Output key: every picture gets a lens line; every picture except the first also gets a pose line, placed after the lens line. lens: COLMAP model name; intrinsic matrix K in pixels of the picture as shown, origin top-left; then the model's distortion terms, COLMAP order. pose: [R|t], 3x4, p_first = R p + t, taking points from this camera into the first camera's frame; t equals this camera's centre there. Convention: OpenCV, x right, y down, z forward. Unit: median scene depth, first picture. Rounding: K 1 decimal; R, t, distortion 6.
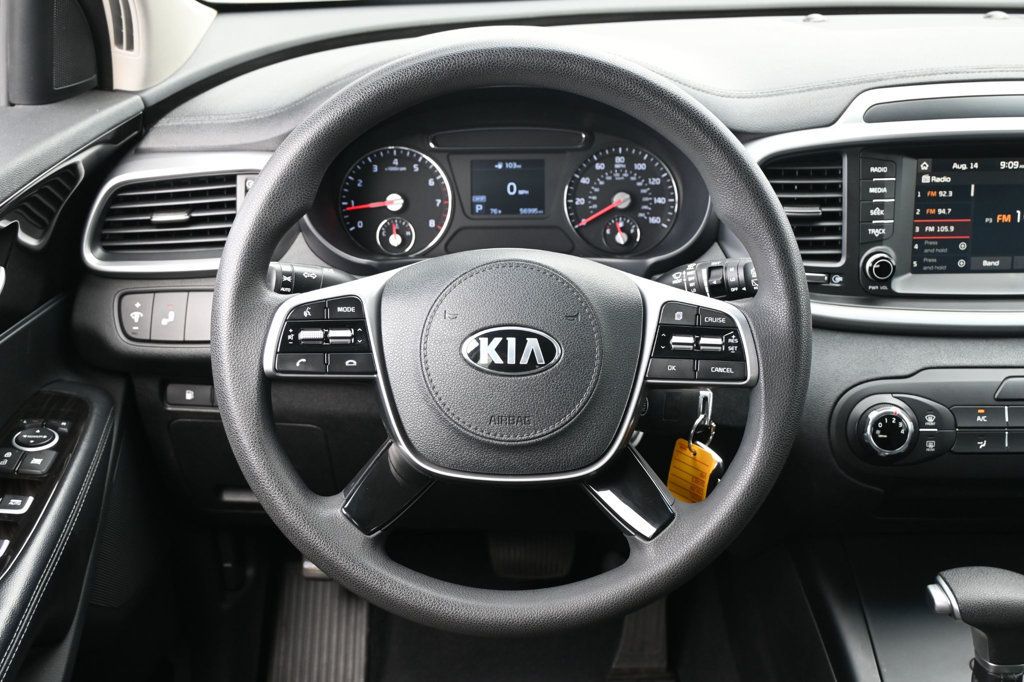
lens RADIAL K [[1171.0, 0, 504.5], [0, 1171.0, 342.3], [0, 0, 1]] dist [-0.001271, 0.000000]
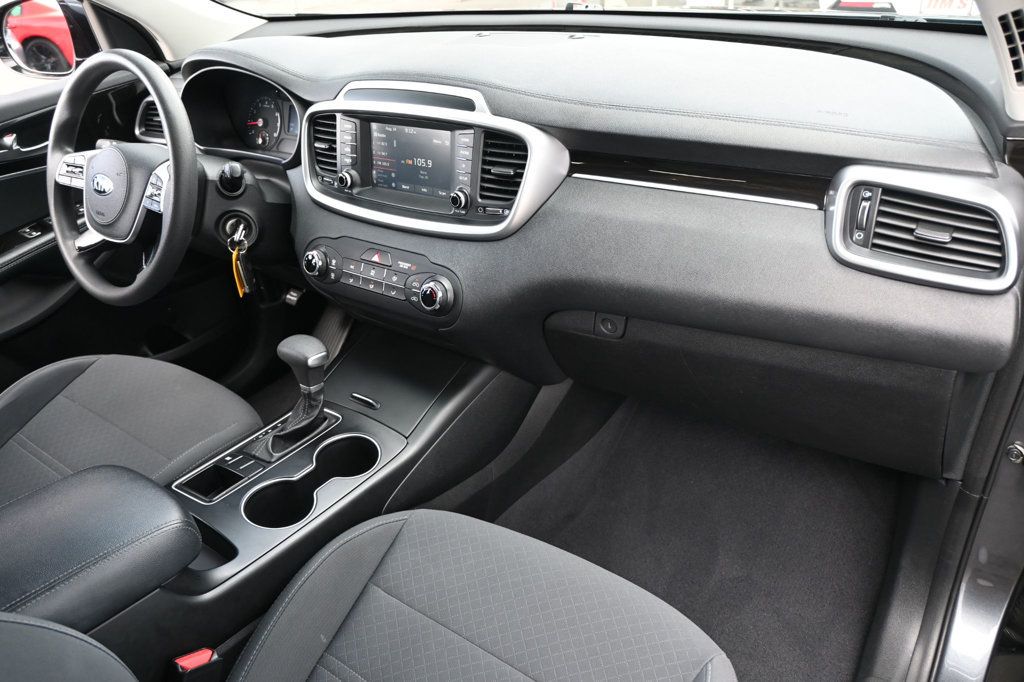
lens RADIAL K [[779.1, 0, 512.8], [0, 779.1, 343.9], [0, 0, 1]] dist [-0.024550, 0.000430]
pose [[0.804215, 0.247433, -0.540384, 1.263456], [-0.157238, 0.965400, 0.208035, -0.110564], [0.573162, -0.082336, 0.815295, 0.116980]]
